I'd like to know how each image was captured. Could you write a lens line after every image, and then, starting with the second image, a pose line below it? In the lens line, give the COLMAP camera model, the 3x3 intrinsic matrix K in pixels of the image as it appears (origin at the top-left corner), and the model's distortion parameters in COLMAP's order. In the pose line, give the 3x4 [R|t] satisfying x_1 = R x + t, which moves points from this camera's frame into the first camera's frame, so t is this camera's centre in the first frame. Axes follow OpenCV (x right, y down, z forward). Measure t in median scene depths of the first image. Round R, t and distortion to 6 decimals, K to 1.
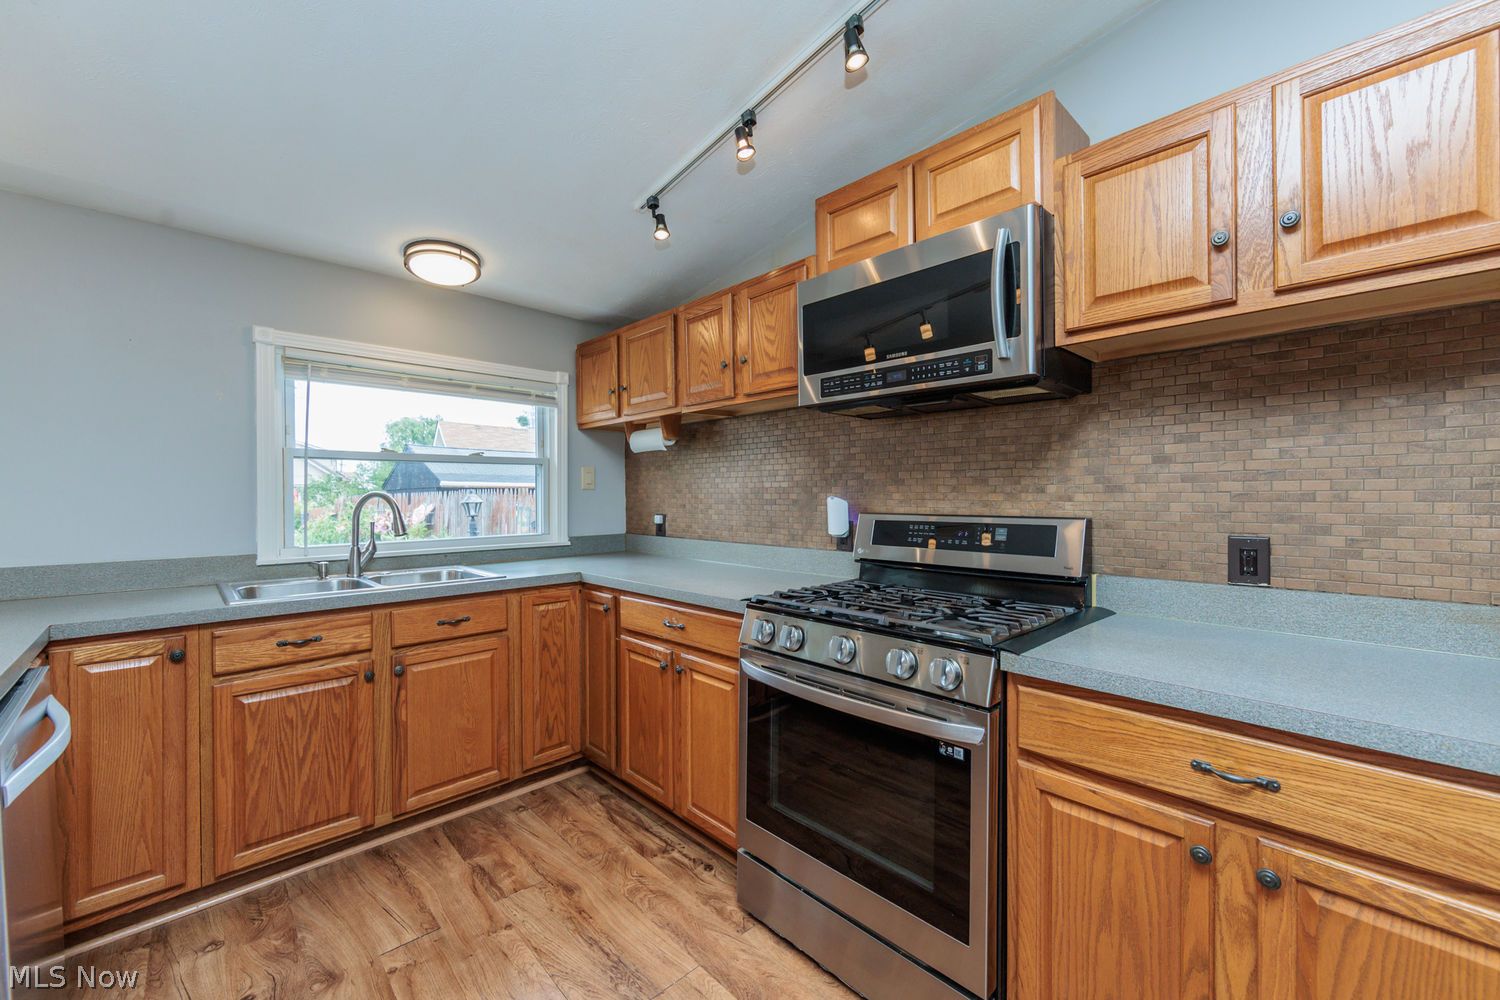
lens RADIAL K [[587.7, 0, 755.2], [0, 587.7, 499.8], [0, 0, 1]] dist [-0.002108, -0.000279]
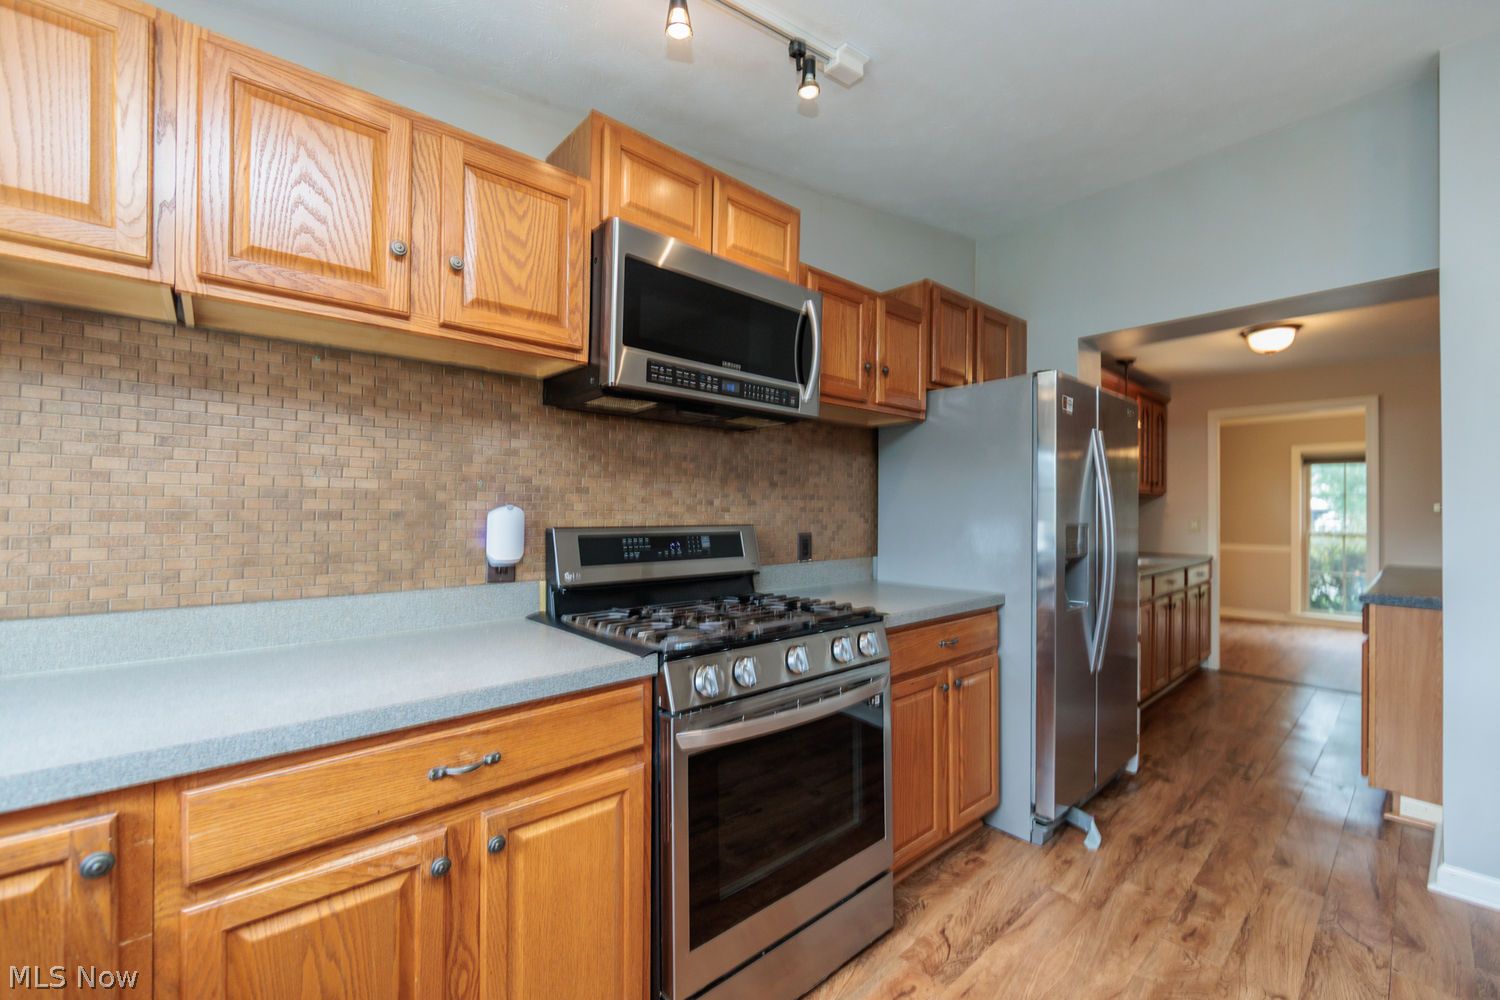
lens RADIAL K [[602.6, 0, 752.9], [0, 602.6, 508.6], [0, 0, 1]] dist [-0.002673, -0.000193]
pose [[0.047601, 0.009494, 0.998821, -0.624745], [0.003843, 0.999946, -0.009688, 0.005543], [-0.998859, 0.004300, 0.047562, 0.734670]]
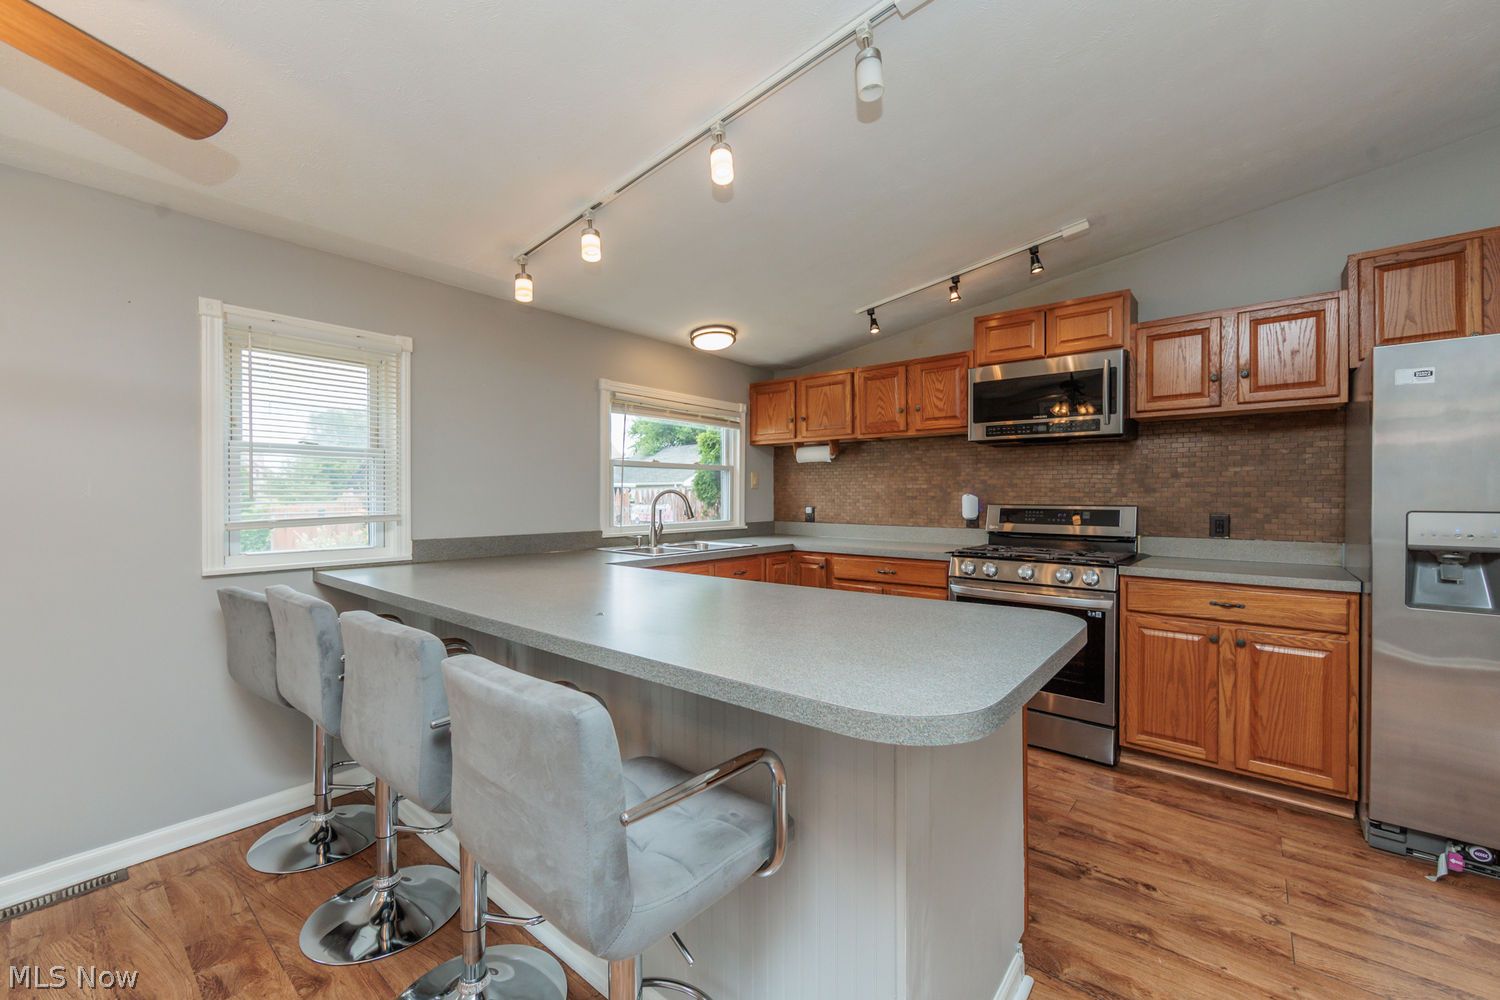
lens RADIAL K [[594.1, 0, 757.4], [0, 594.1, 500.3], [0, 0, 1]] dist [-0.000148, -0.000282]
pose [[0.994162, 0.003910, 0.107823, -0.670433], [-0.004110, 0.999990, 0.001632, 0.012157], [-0.107816, -0.002065, 0.994169, -0.601805]]
